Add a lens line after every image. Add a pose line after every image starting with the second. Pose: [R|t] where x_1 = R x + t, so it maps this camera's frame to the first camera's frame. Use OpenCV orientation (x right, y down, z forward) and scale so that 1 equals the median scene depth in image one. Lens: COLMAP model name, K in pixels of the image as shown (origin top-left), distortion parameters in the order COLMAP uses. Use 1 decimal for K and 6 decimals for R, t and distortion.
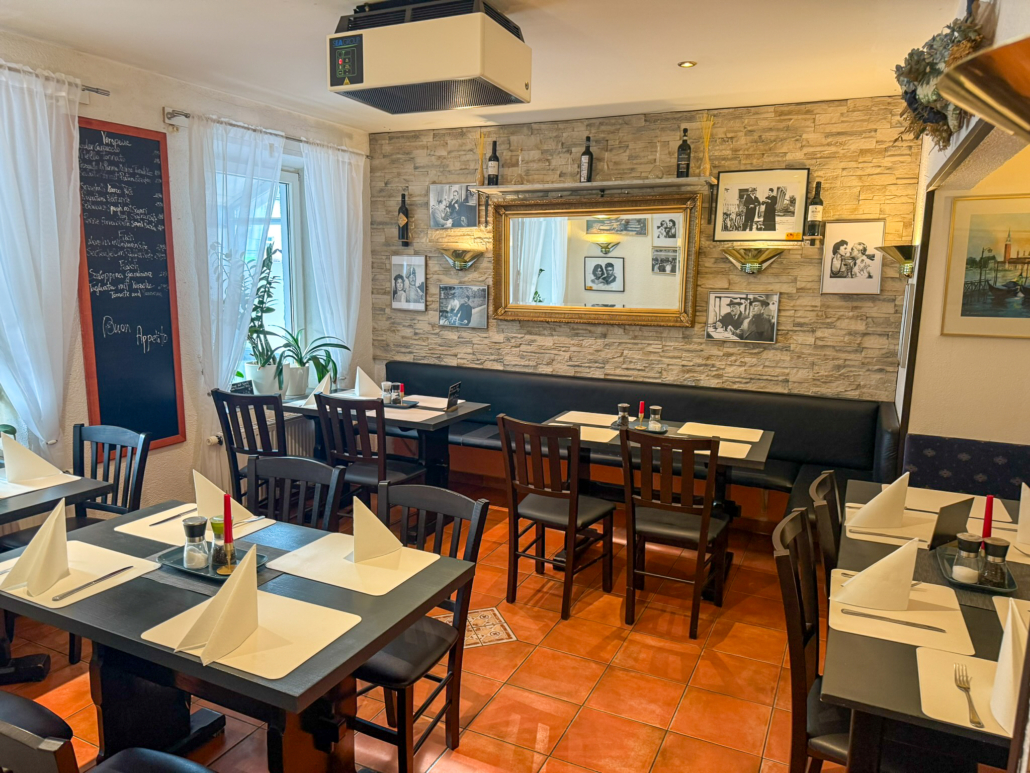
lens RADIAL K [[730.3, 0, 517.4], [0, 730.3, 387.9], [0, 0, 1]] dist [0.042469, -0.012841]
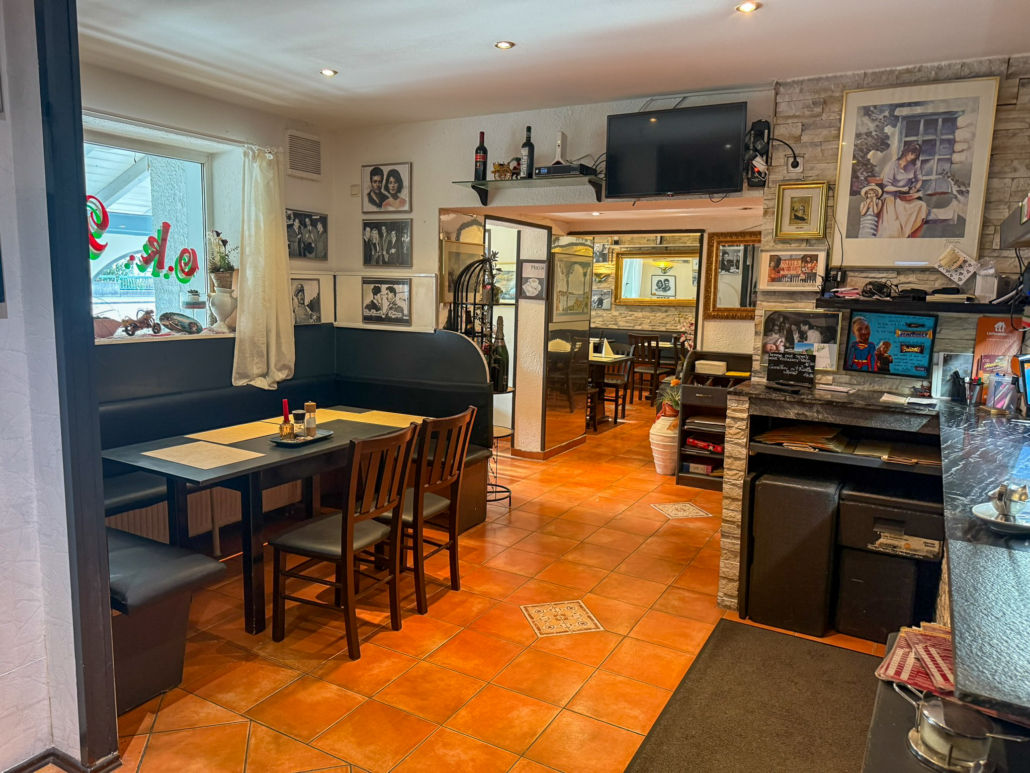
lens RADIAL K [[730.3, 0, 508.5], [0, 730.3, 386.9], [0, 0, 1]] dist [0.042469, -0.012841]
pose [[0.996781, 0.011675, -0.079318, -0.172995], [-0.013504, 0.999654, -0.022561, 0.207127], [0.079027, 0.023560, 0.996594, -1.207941]]
